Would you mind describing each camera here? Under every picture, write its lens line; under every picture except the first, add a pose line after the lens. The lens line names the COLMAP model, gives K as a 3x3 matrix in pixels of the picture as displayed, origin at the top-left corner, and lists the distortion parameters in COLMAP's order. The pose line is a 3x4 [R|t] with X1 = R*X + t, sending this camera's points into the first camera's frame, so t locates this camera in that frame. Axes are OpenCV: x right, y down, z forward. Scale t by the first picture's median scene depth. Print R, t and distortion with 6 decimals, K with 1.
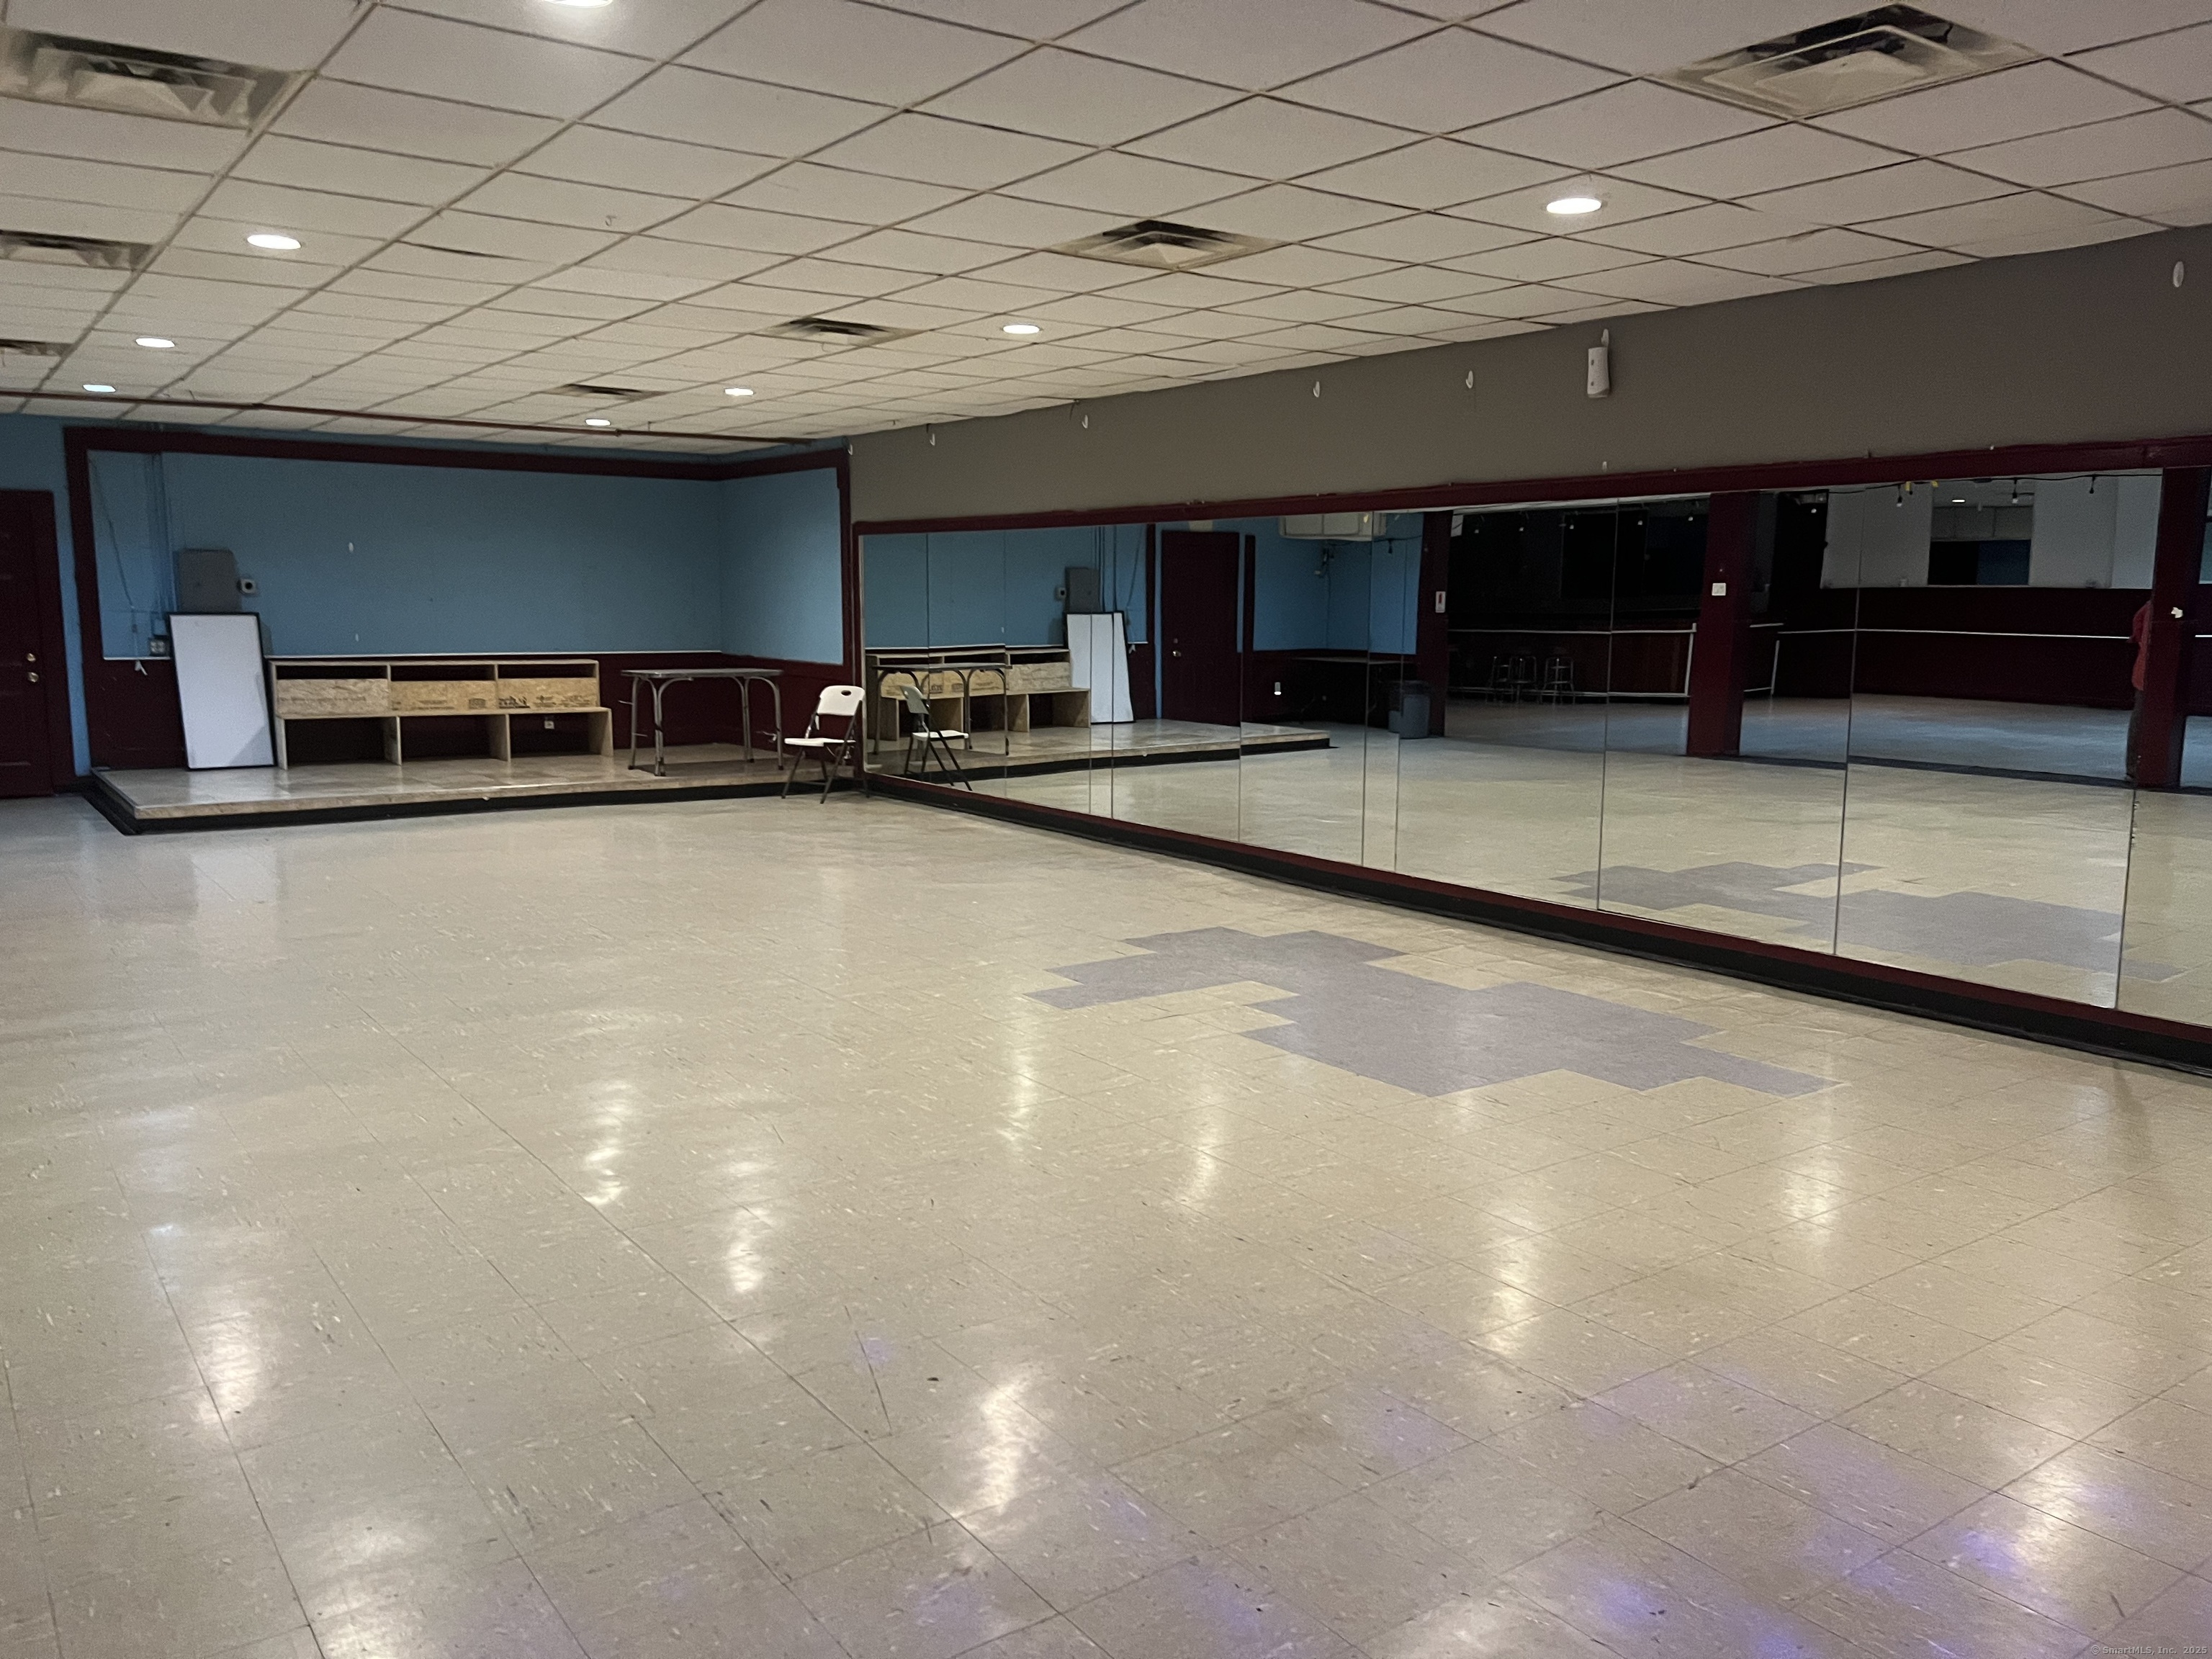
lens RADIAL K [[1671.5, 0, 1107.8], [0, 1671.5, 829.1], [0, 0, 1]] dist [0.053222, -0.057419]
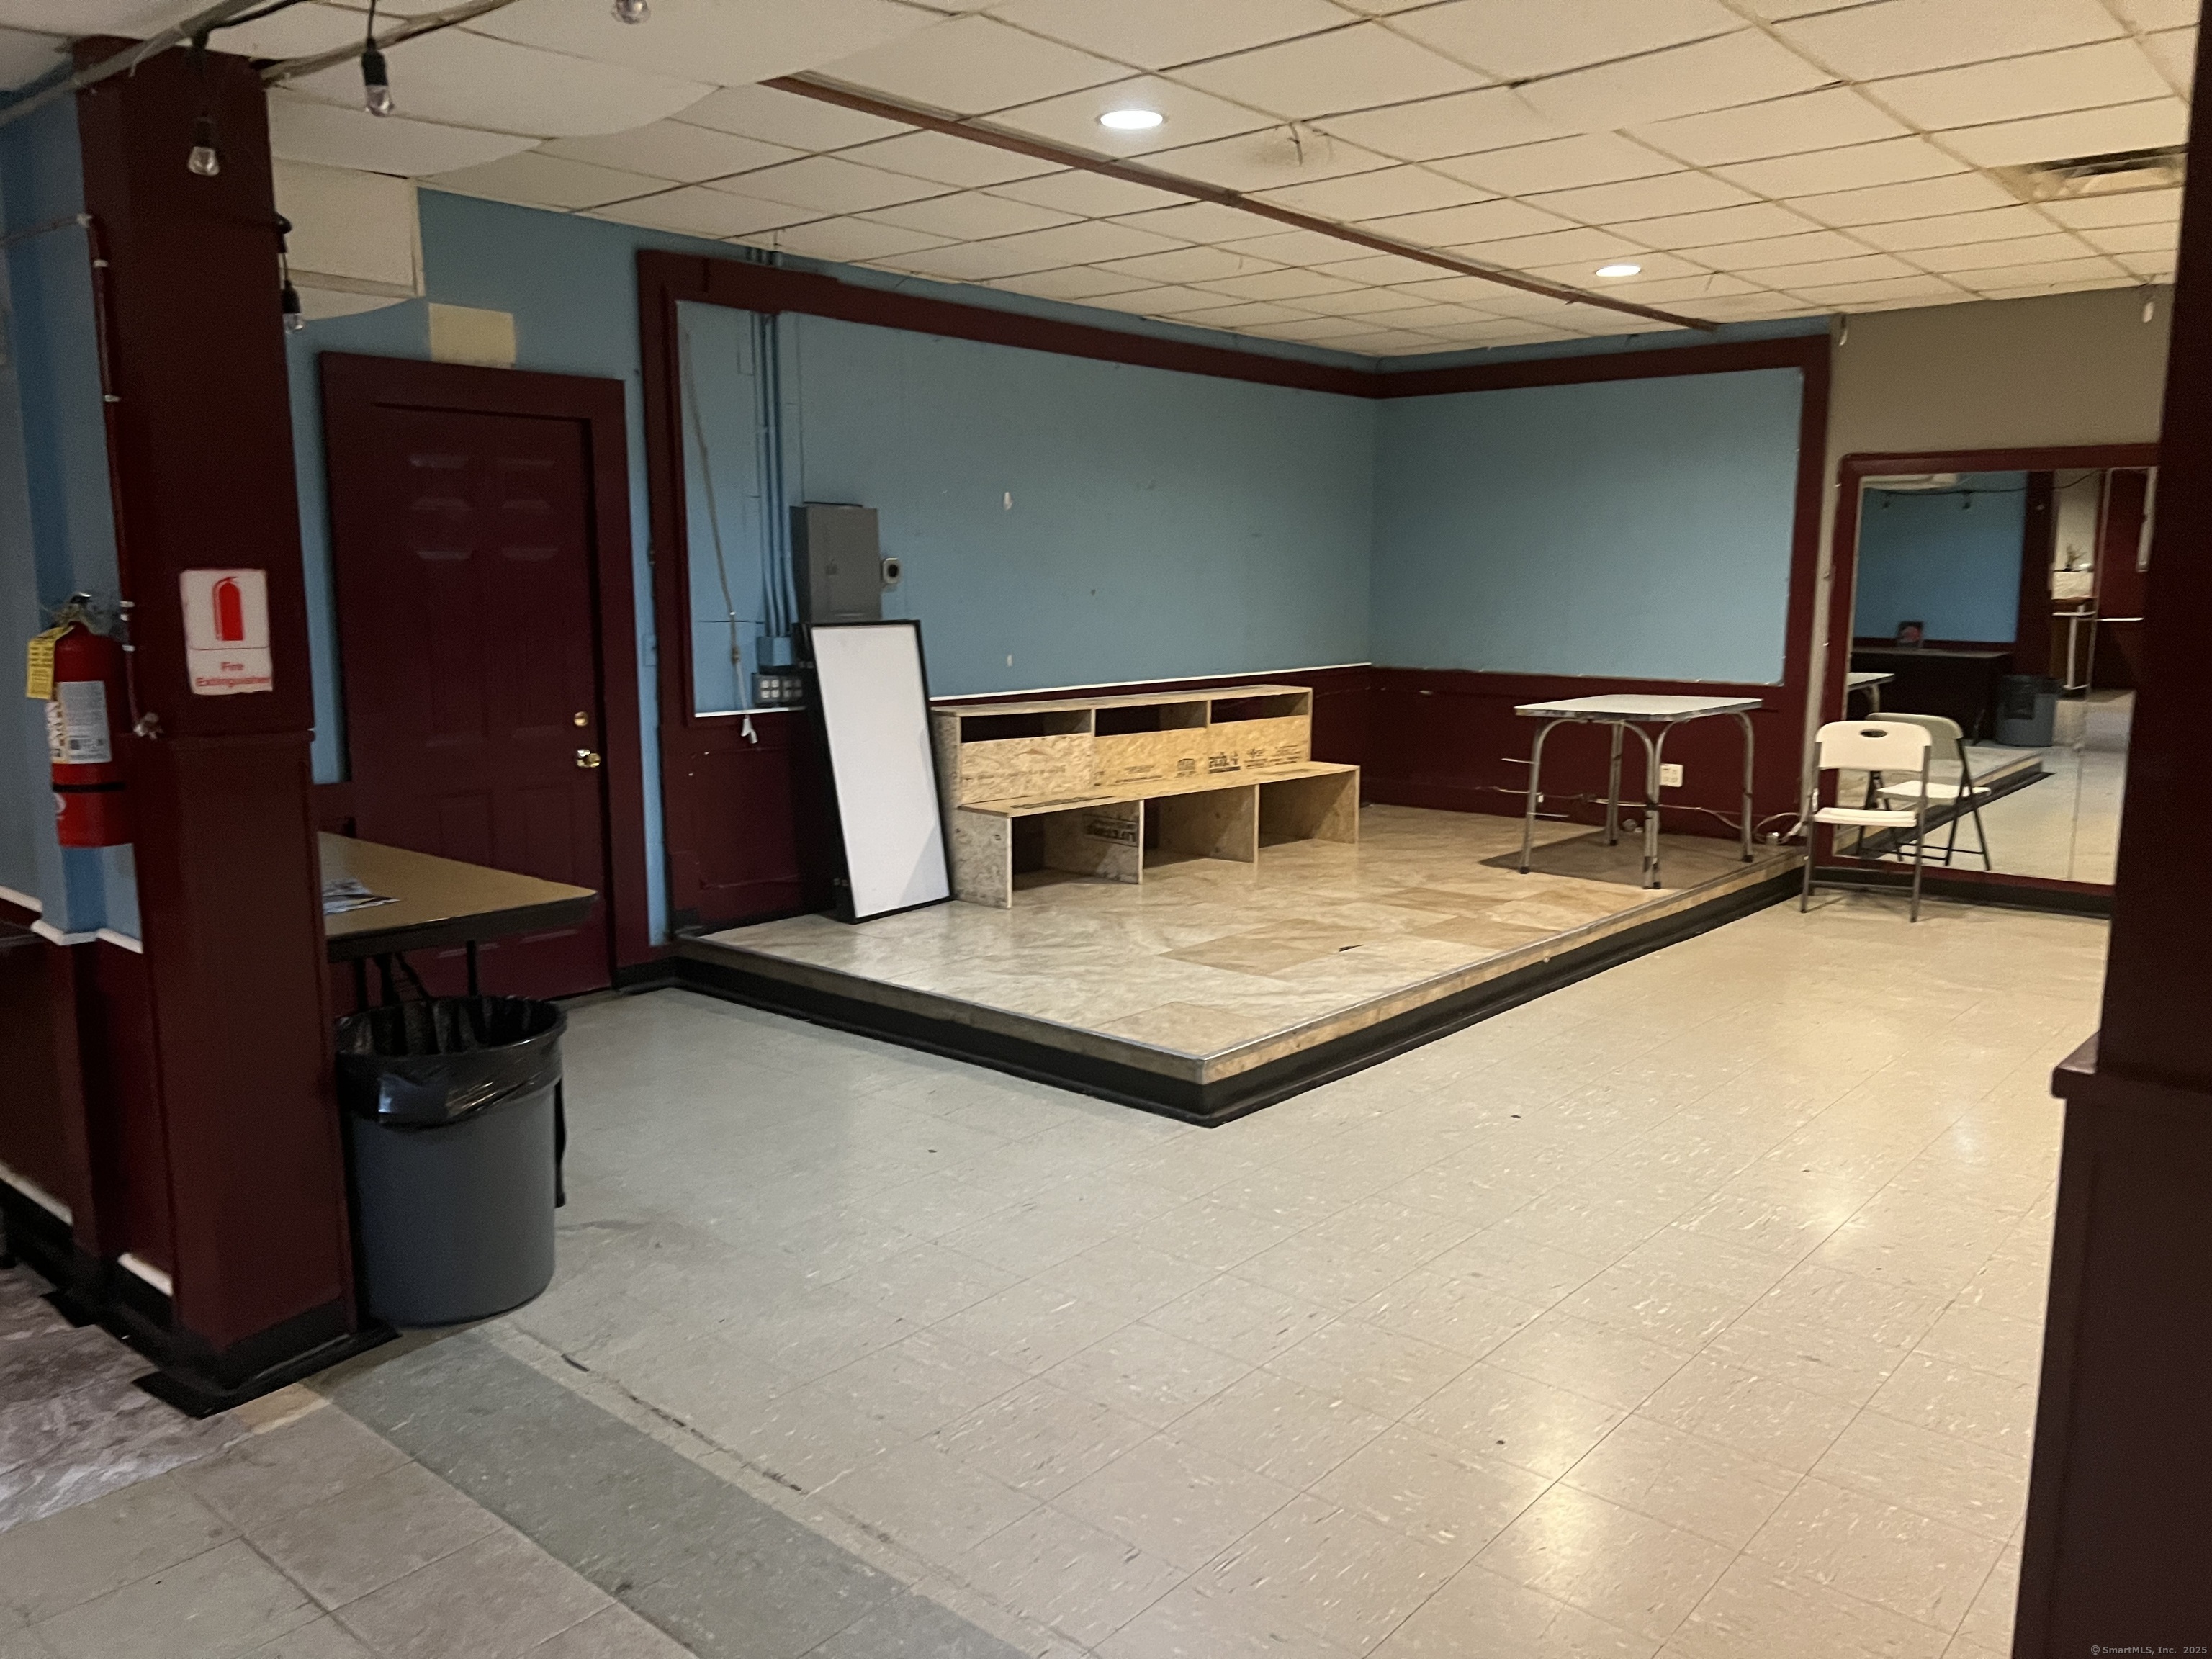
lens RADIAL K [[1671.5, 0, 1102.8], [0, 1671.5, 829.0], [0, 0, 1]] dist [0.053222, -0.057419]
pose [[0.973122, -0.041798, 0.226465, -0.569561], [0.039319, 0.999107, 0.015451, -0.067010], [-0.226909, -0.006132, 0.973897, 0.461724]]
